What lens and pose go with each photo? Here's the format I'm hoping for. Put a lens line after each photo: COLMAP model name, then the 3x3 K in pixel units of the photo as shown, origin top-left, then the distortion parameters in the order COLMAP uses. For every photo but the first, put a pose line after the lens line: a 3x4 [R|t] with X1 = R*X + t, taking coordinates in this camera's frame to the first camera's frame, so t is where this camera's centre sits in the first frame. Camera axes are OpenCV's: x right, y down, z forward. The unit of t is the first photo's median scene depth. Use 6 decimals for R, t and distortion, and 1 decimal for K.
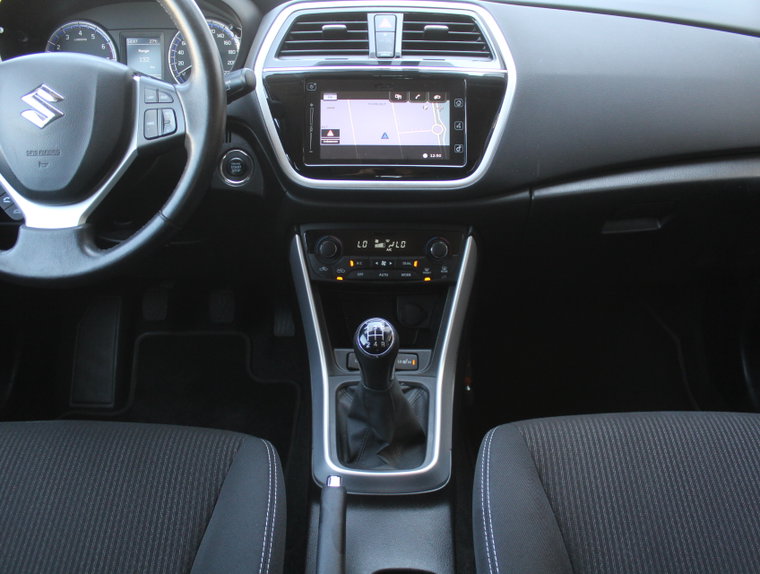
lens RADIAL K [[722.3, 0, 380.0], [0, 722.3, 287.0], [0, 0, 1]] dist [-0.180929, 0.191483]
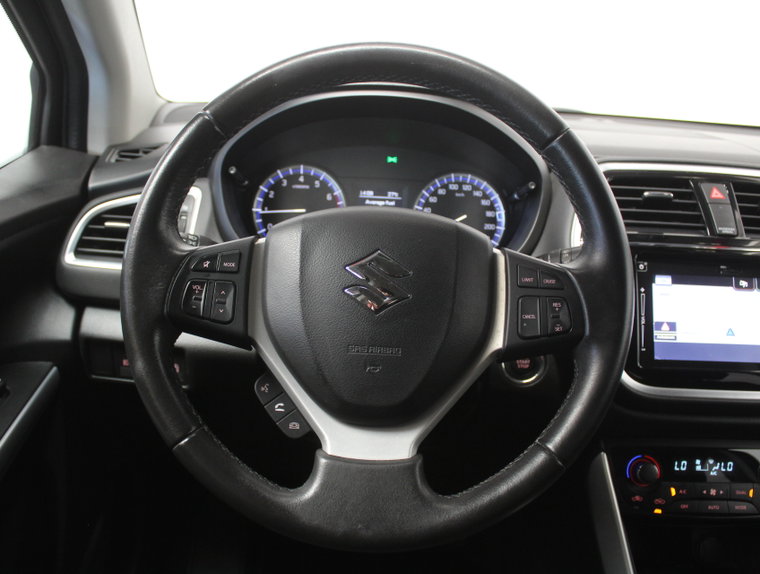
lens RADIAL K [[722.3, 0, 380.0], [0, 722.3, 287.0], [0, 0, 1]] dist [-0.180929, 0.191483]
pose [[0.999121, 0.038239, 0.017159, -0.396187], [-0.033958, 0.978519, -0.203340, -0.089374], [-0.024565, 0.202579, 0.978958, 0.241307]]
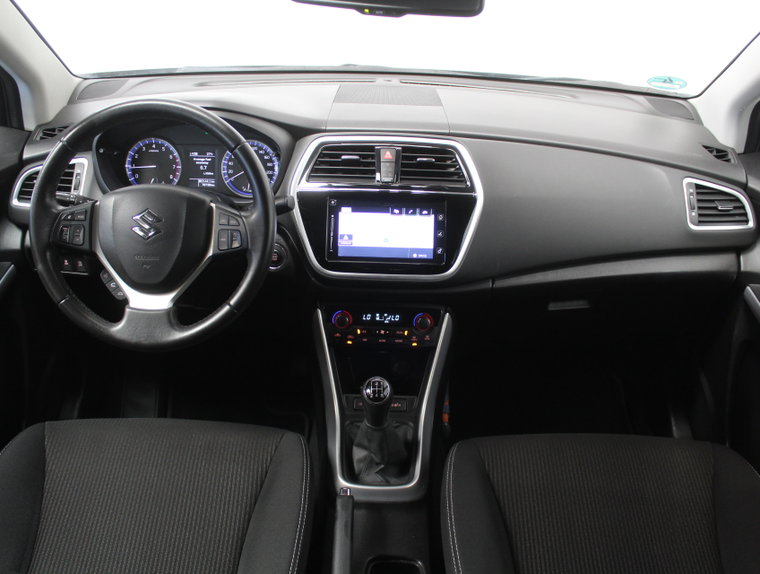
lens RADIAL K [[722.3, 0, 380.0], [0, 722.3, 287.0], [0, 0, 1]] dist [-0.180929, 0.191483]
pose [[0.999665, 0.022804, 0.012262, -0.018960], [-0.022438, 0.999323, -0.029158, -0.081597], [-0.012918, 0.028874, 0.999500, -0.367110]]
